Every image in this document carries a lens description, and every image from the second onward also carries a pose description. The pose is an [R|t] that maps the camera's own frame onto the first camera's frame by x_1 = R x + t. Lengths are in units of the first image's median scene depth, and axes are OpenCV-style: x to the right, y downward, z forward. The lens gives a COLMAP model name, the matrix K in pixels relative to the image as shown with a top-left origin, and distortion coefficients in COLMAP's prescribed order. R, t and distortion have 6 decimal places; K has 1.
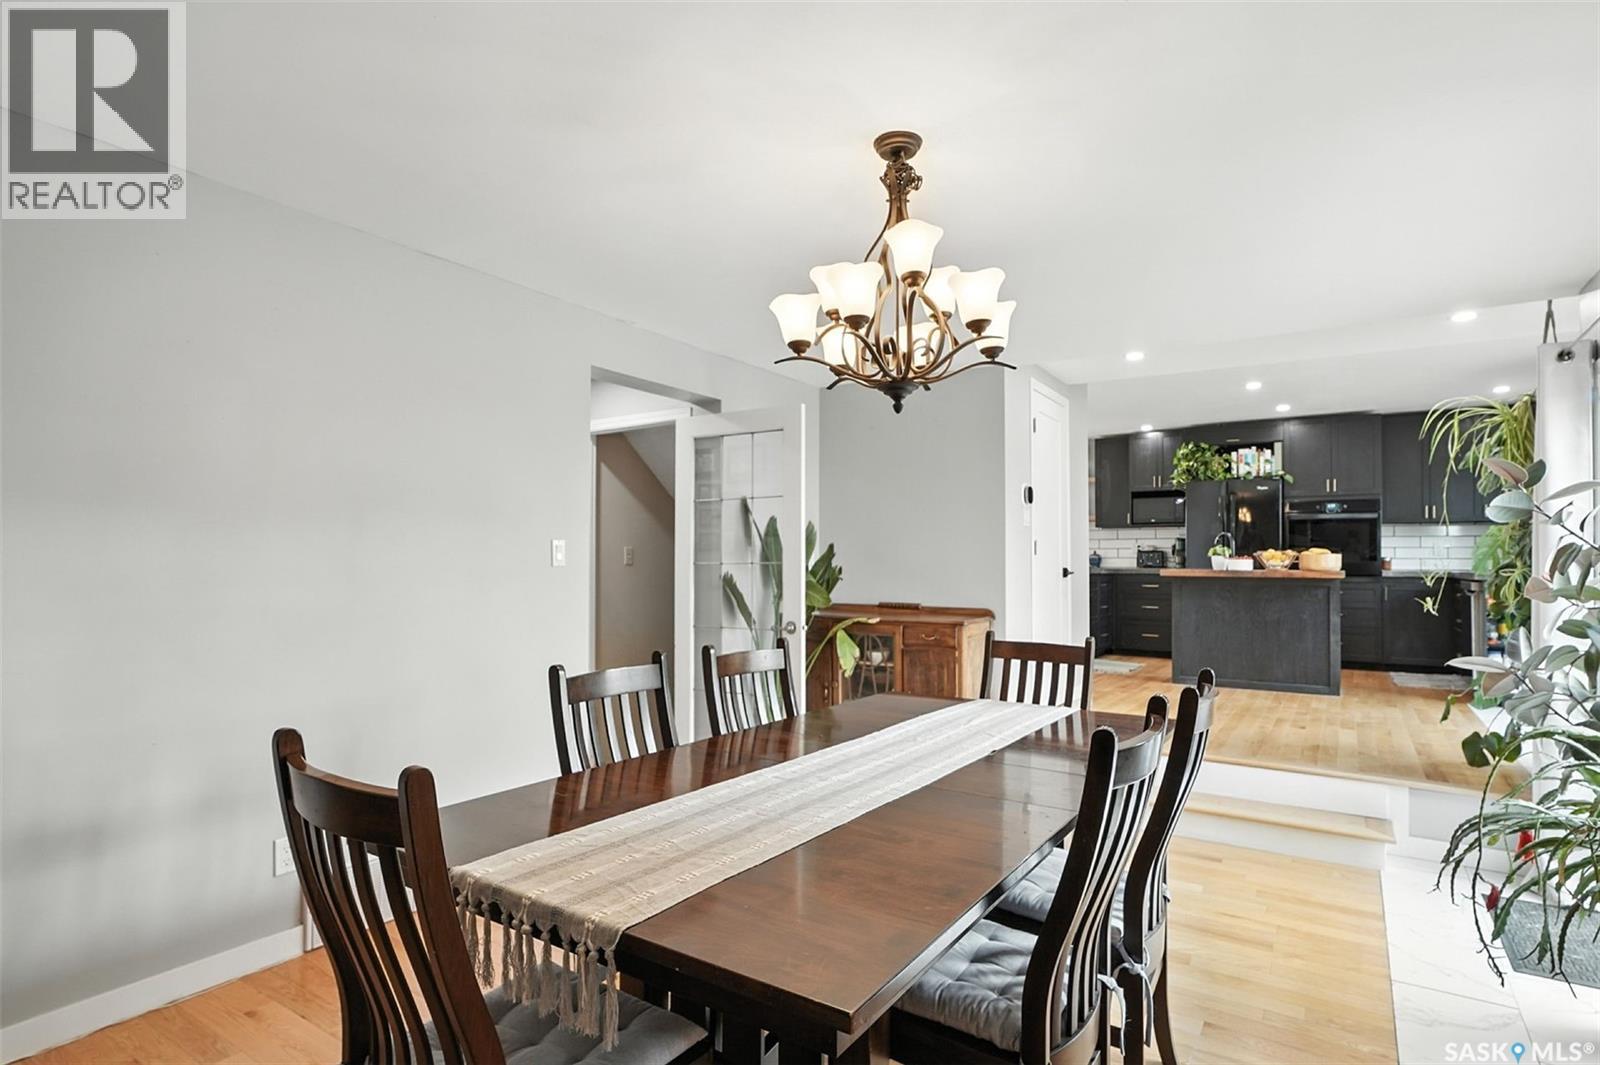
lens RADIAL K [[826.7, 0, 801.8], [0, 826.7, 538.2], [0, 0, 1]] dist [-0.022757, 0.000231]
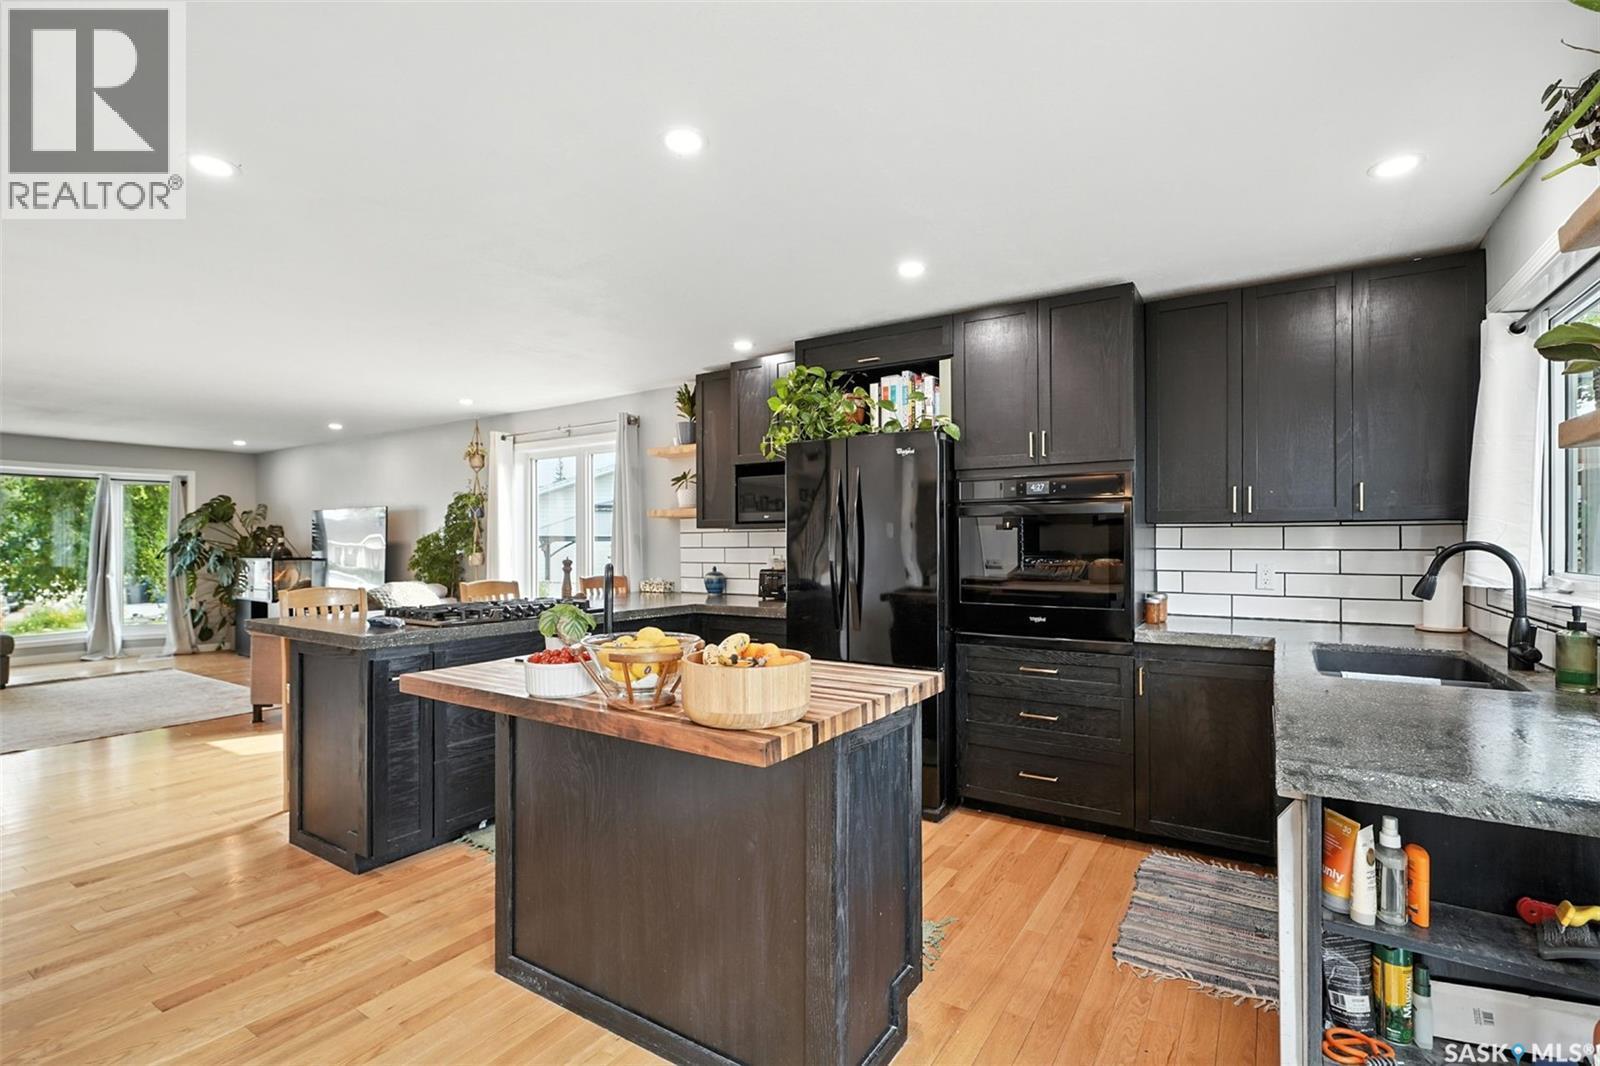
lens RADIAL K [[725.8, 0, 802.4], [0, 725.8, 539.9], [0, 0, 1]] dist [-0.004164, 0.001788]
pose [[0.999875, -0.009762, 0.012459, 0.476943], [0.009430, 0.999606, 0.026442, -0.020094], [-0.012713, -0.026321, 0.999573, 0.549679]]
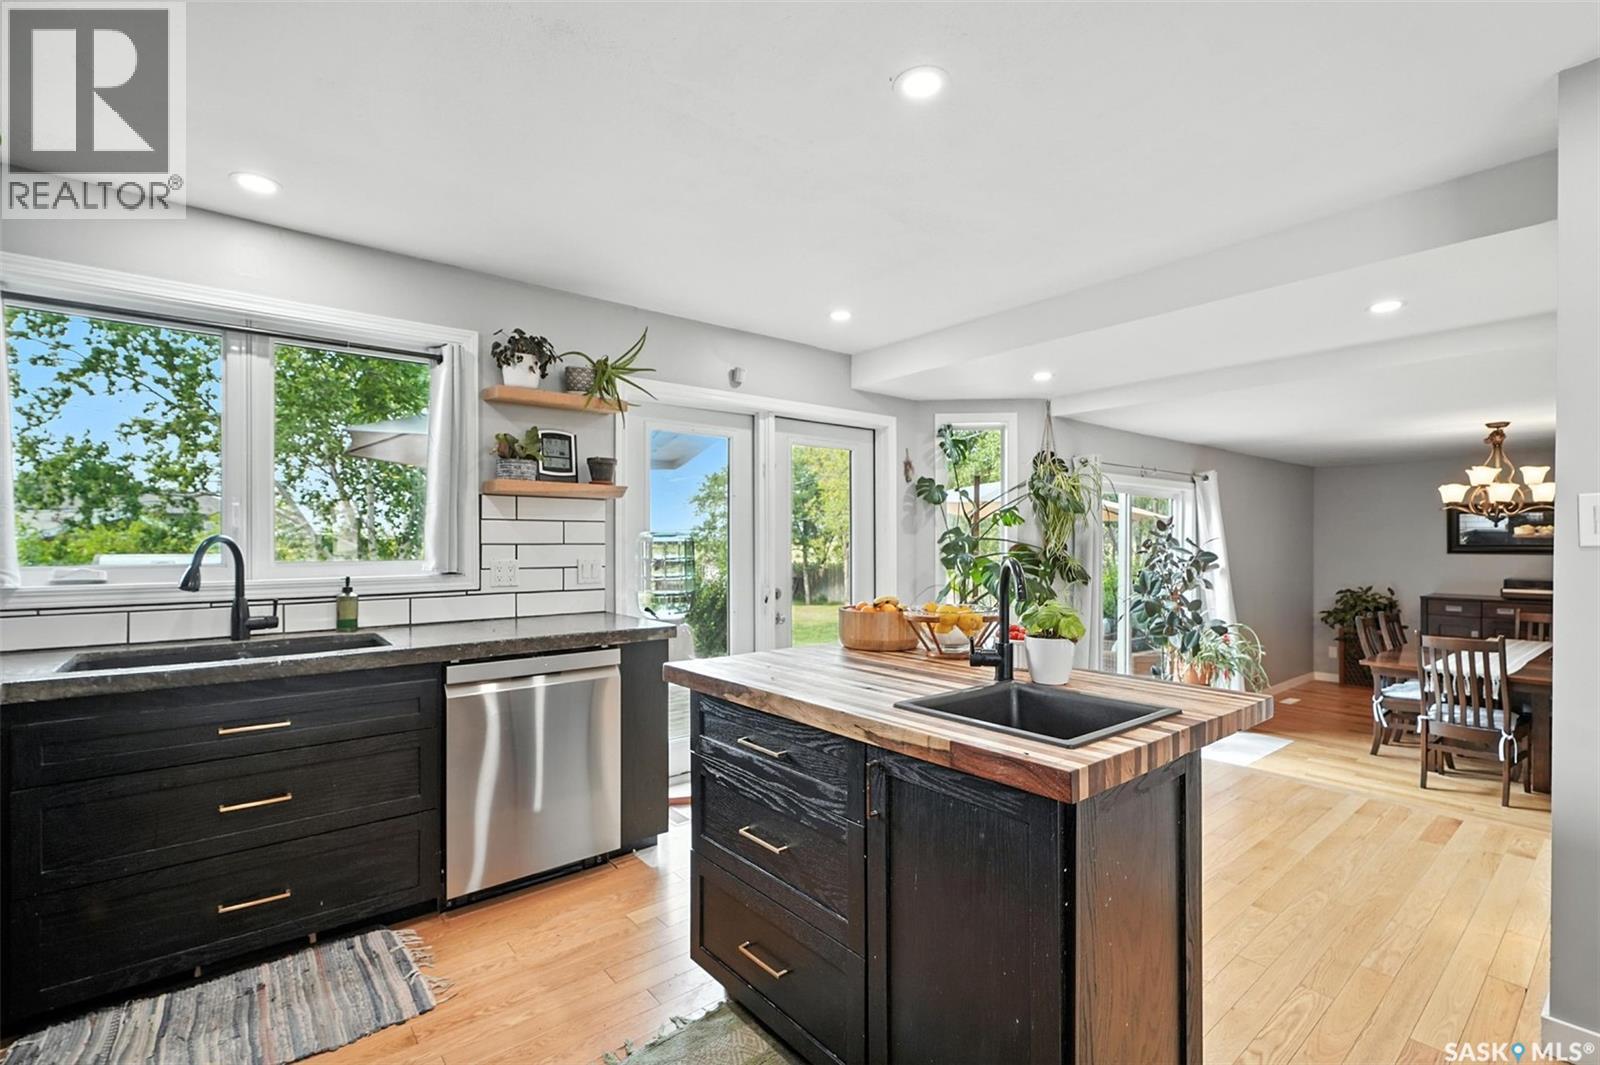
lens RADIAL K [[725.8, 0, 803.6], [0, 725.8, 538.9], [0, 0, 1]] dist [-0.004164, 0.001788]
pose [[-0.955340, -0.009325, 0.295360, 0.409006], [-0.016793, 0.999600, -0.022757, -0.006214], [-0.295030, -0.026701, -0.955115, 1.019374]]
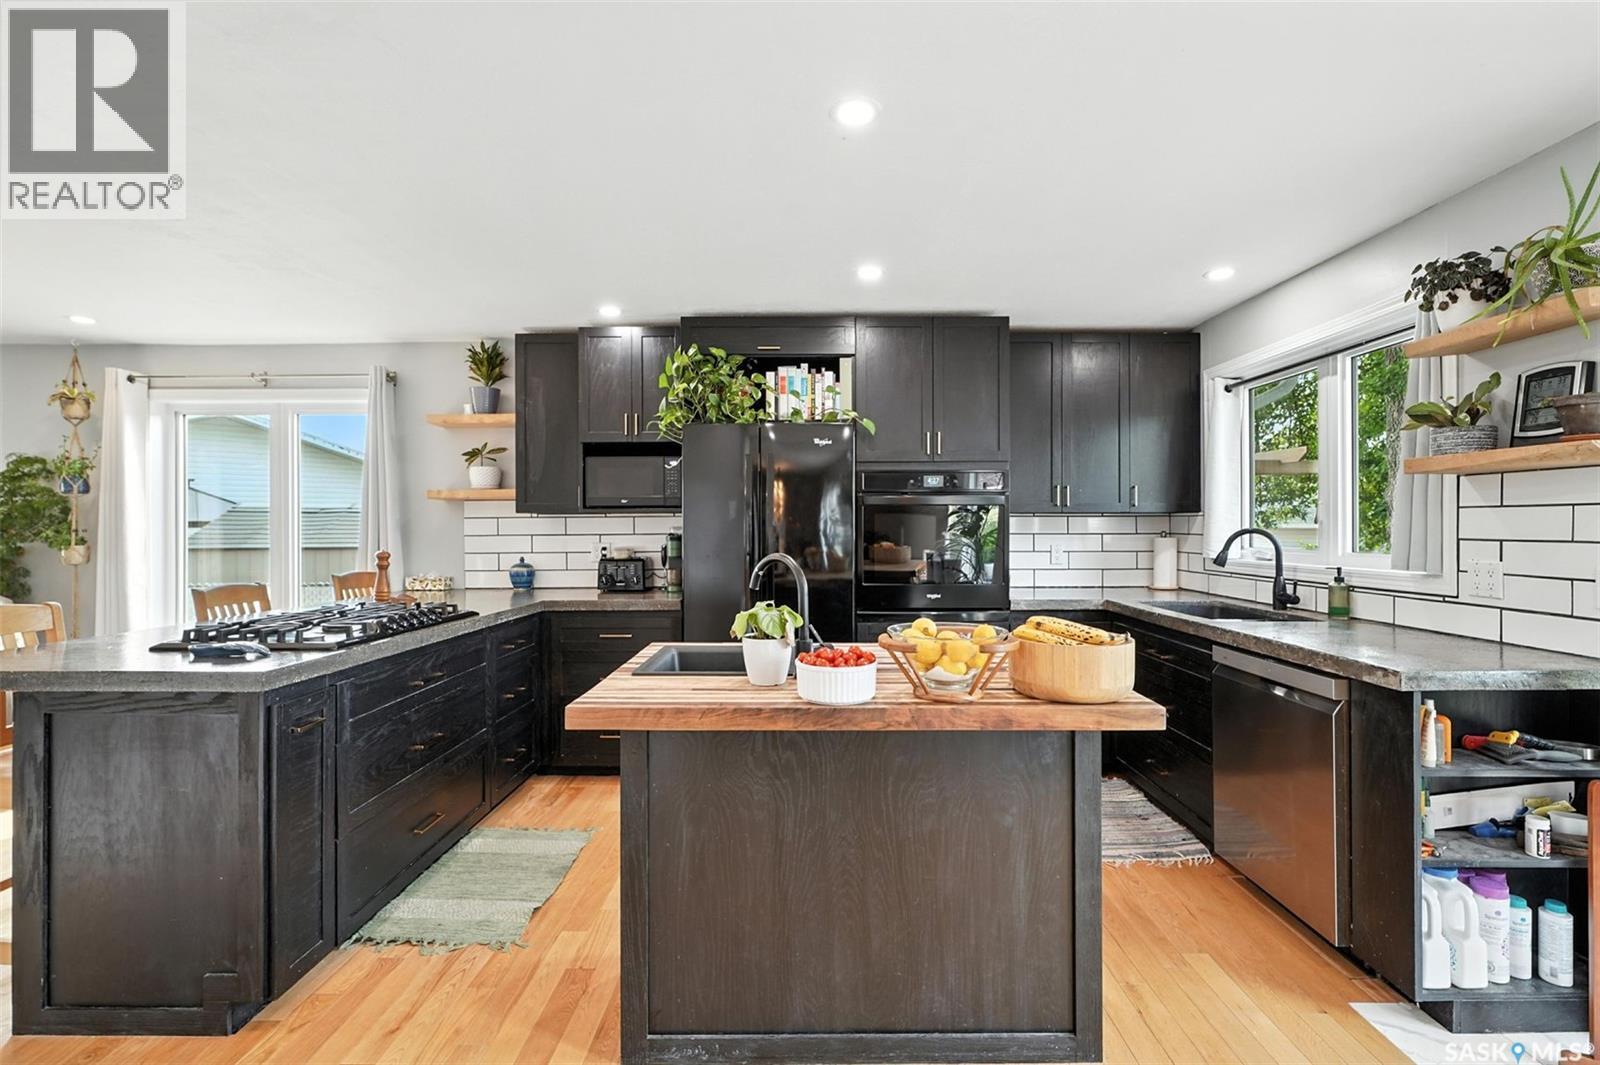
lens RADIAL K [[725.8, 0, 801.8], [0, 725.8, 522.1], [0, 0, 1]] dist [-0.004164, 0.001788]
pose [[0.838213, -0.007052, 0.545298, 0.294982], [-0.006556, 0.999714, 0.023007, -0.021217], [-0.545304, -0.022860, 0.837927, 0.607700]]
